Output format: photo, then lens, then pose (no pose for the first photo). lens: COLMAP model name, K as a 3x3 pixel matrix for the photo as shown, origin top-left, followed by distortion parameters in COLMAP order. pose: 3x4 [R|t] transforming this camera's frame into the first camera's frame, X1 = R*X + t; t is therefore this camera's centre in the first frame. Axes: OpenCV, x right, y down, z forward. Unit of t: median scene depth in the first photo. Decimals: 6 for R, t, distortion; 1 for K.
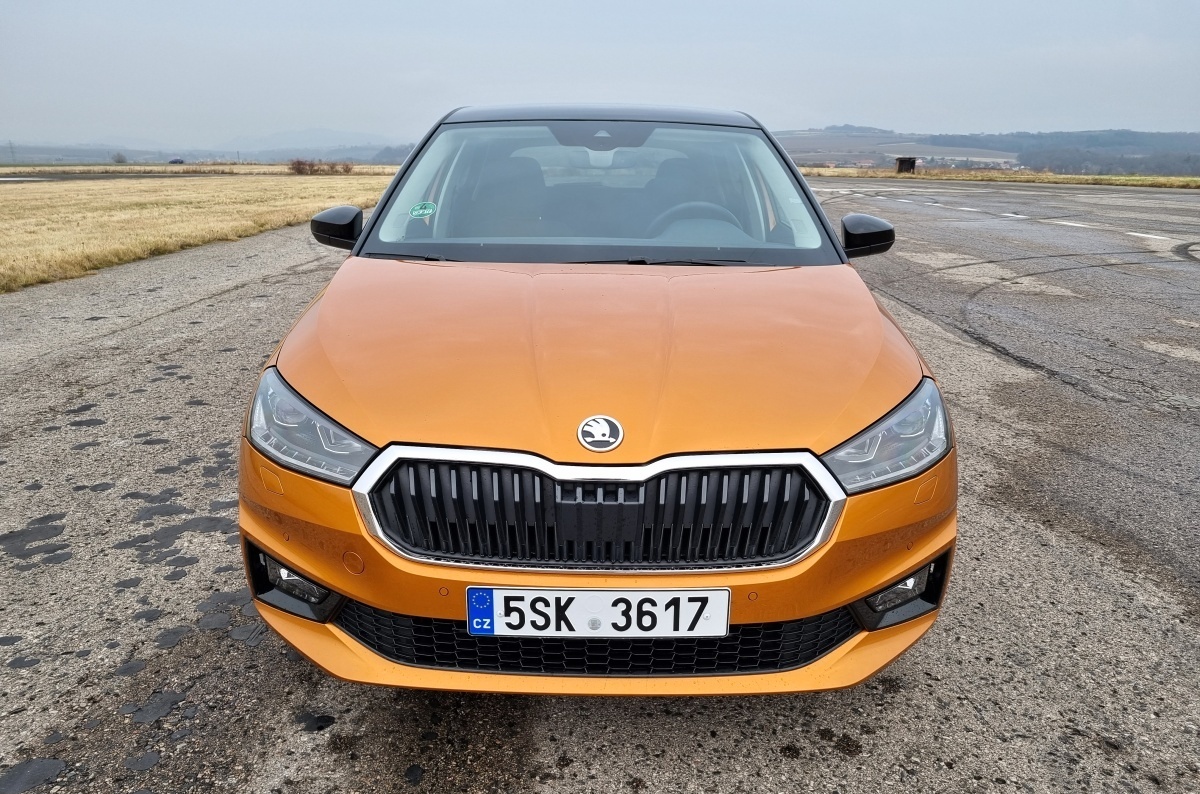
lens RADIAL K [[896.8, 0, 600.2], [0, 896.8, 397.2], [0, 0, 1]] dist [0.044551, -0.001705]
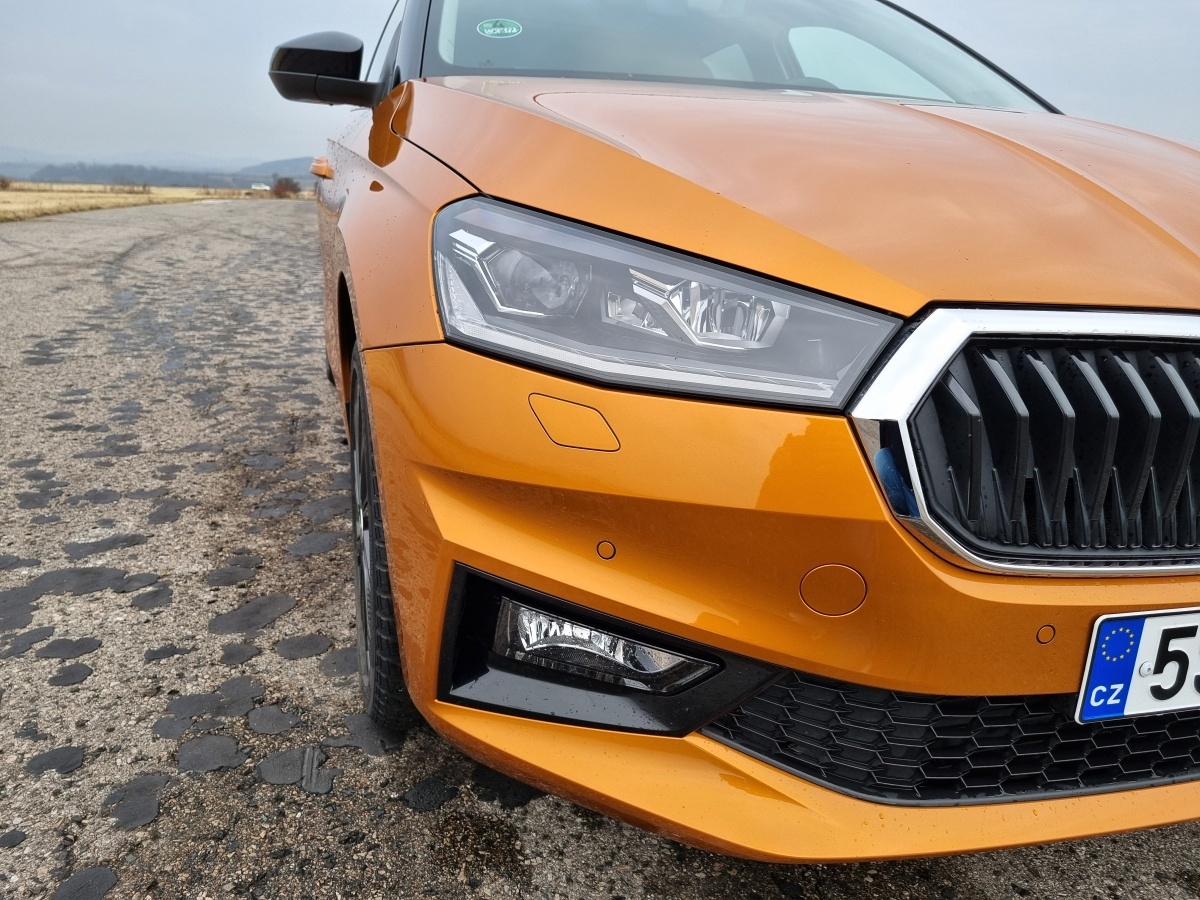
lens RADIAL K [[902.8, 0, 597.6], [0, 902.8, 409.8], [0, 0, 1]] dist [0.043941, -0.022611]
pose [[0.955153, -0.038182, 0.293642, -0.484140], [0.044704, 0.998880, -0.015528, 0.094663], [-0.292720, 0.027959, 0.955789, 0.585772]]
